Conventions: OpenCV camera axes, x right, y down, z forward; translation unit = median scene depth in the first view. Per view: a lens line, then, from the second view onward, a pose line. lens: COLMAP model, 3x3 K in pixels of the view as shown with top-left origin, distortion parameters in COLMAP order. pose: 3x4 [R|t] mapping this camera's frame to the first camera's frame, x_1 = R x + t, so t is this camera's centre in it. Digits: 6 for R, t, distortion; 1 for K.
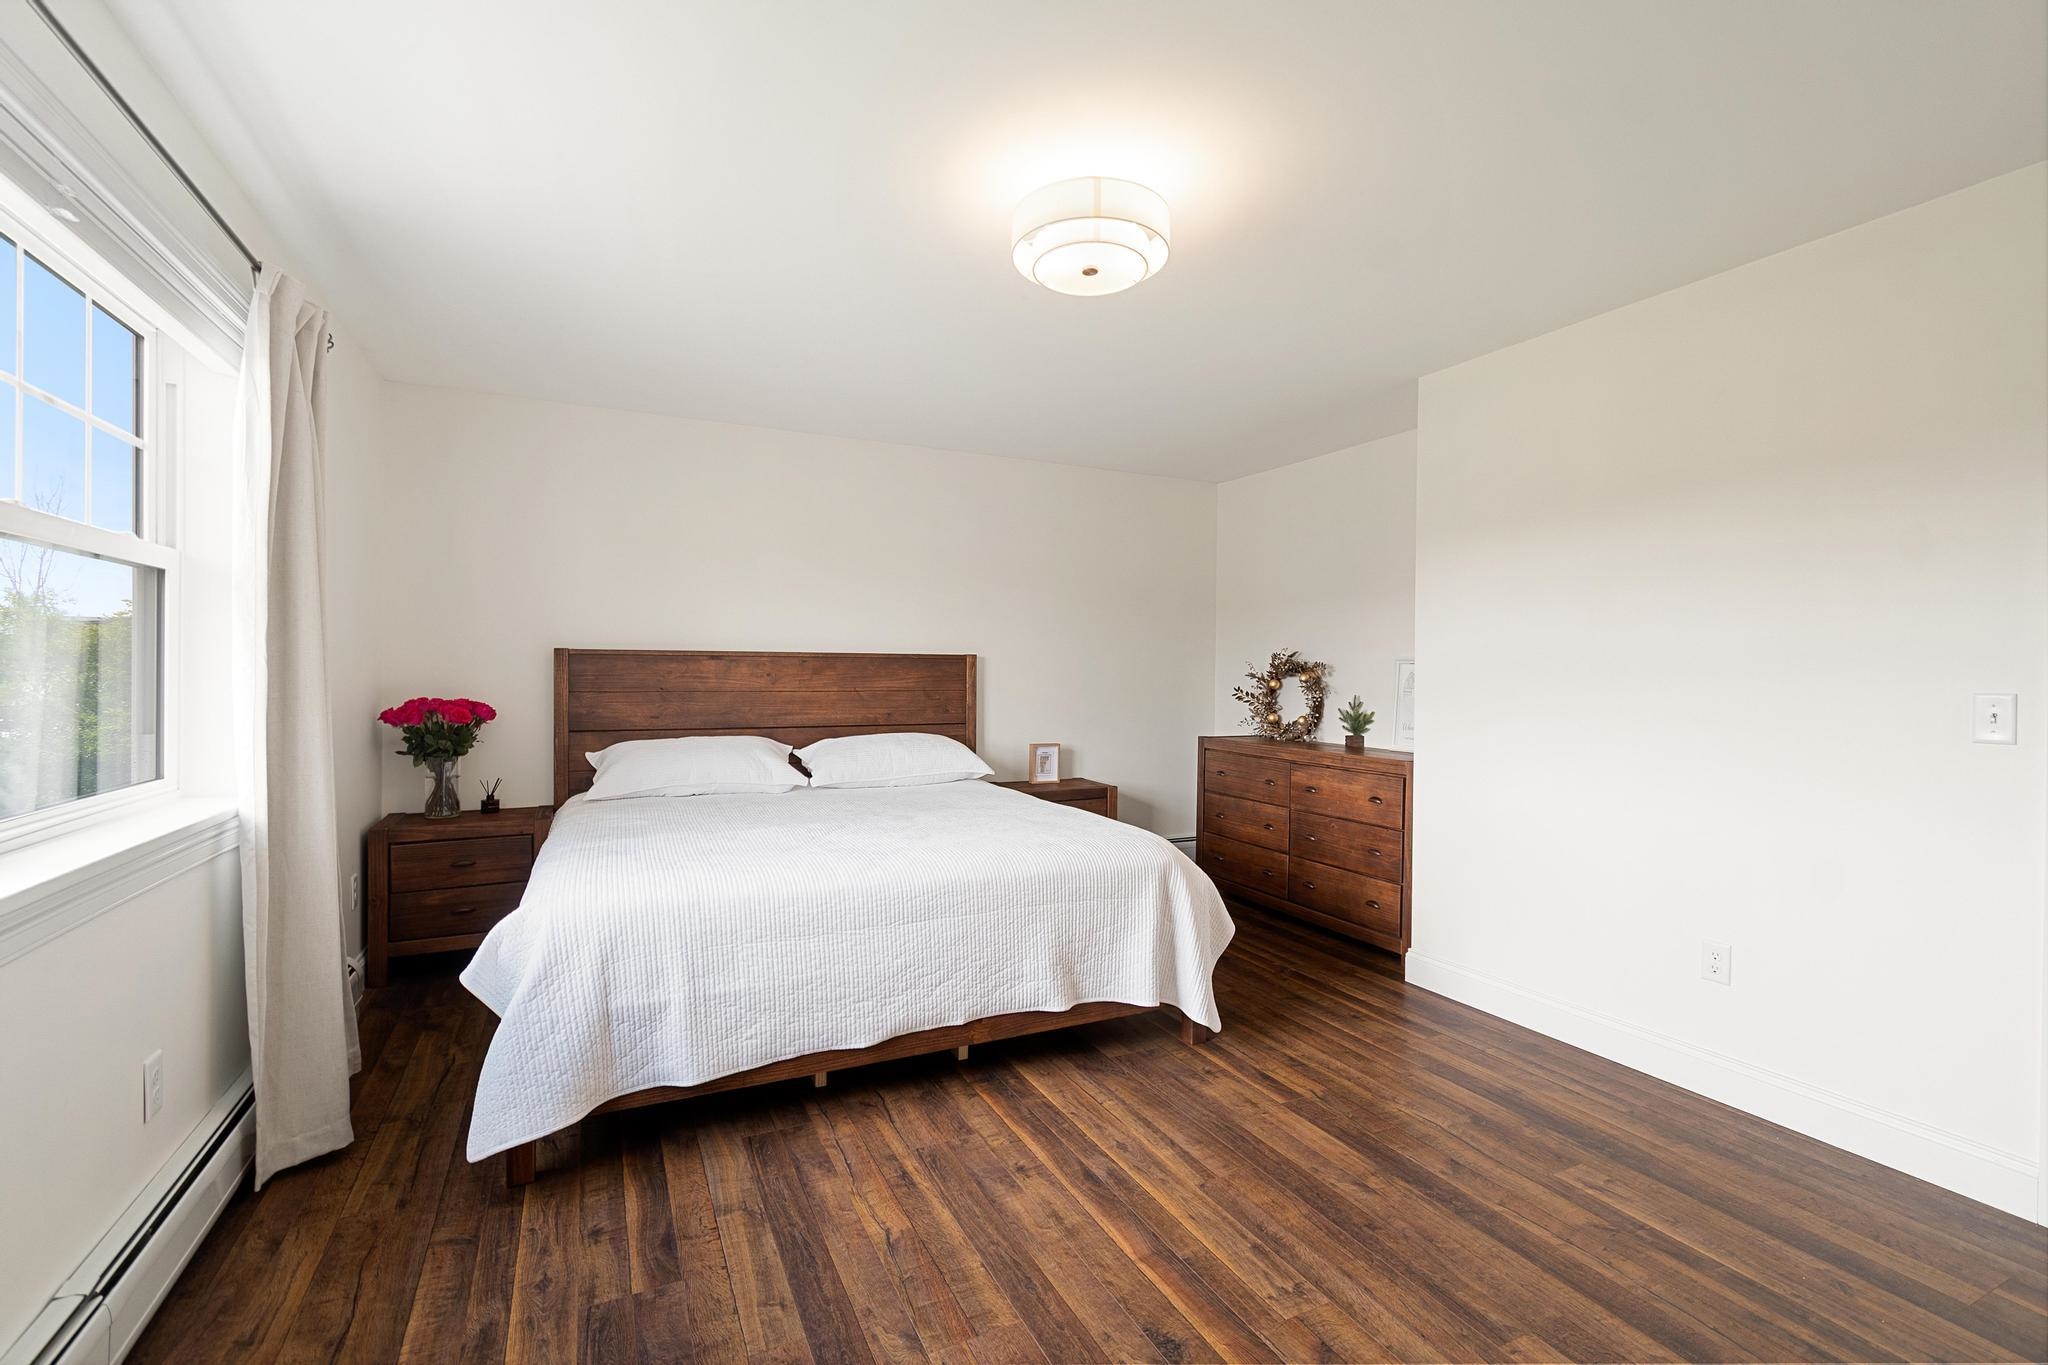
lens RADIAL K [[914.5, 0, 1024.0], [0, 914.5, 682.5], [0, 0, 1]] dist [-0.000133, -0.000592]
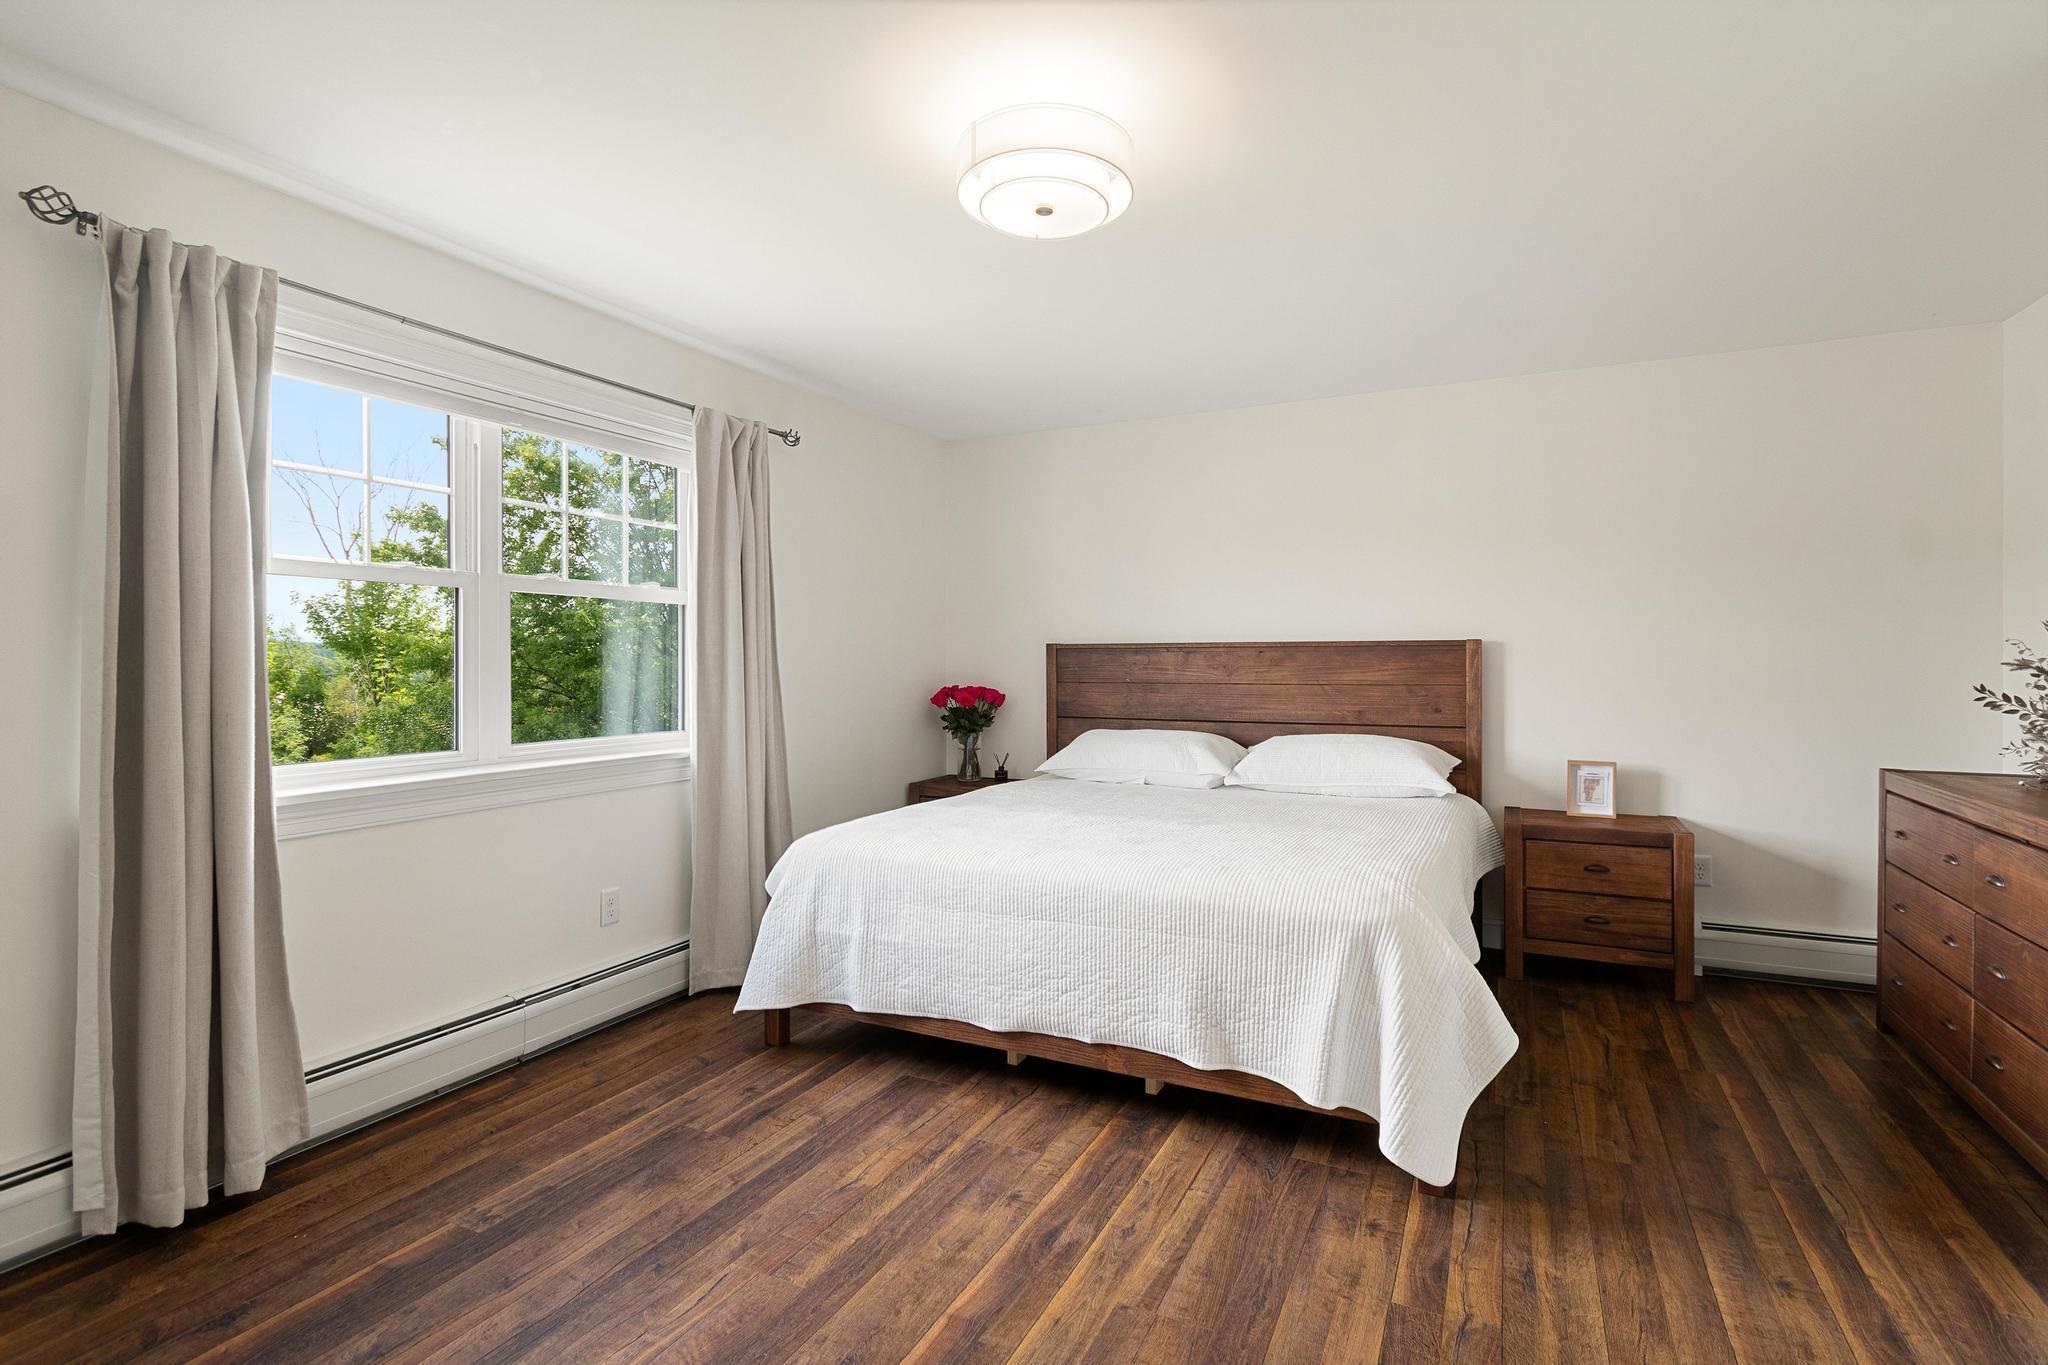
lens RADIAL K [[983.5, 0, 1027.1], [0, 983.5, 676.2], [0, 0, 1]] dist [-0.001335, -0.000893]
pose [[0.606392, 0.003416, -0.795159, 0.639346], [-0.004404, 0.999990, 0.000938, 0.002823], [0.795154, 0.002933, 0.606401, 0.325269]]
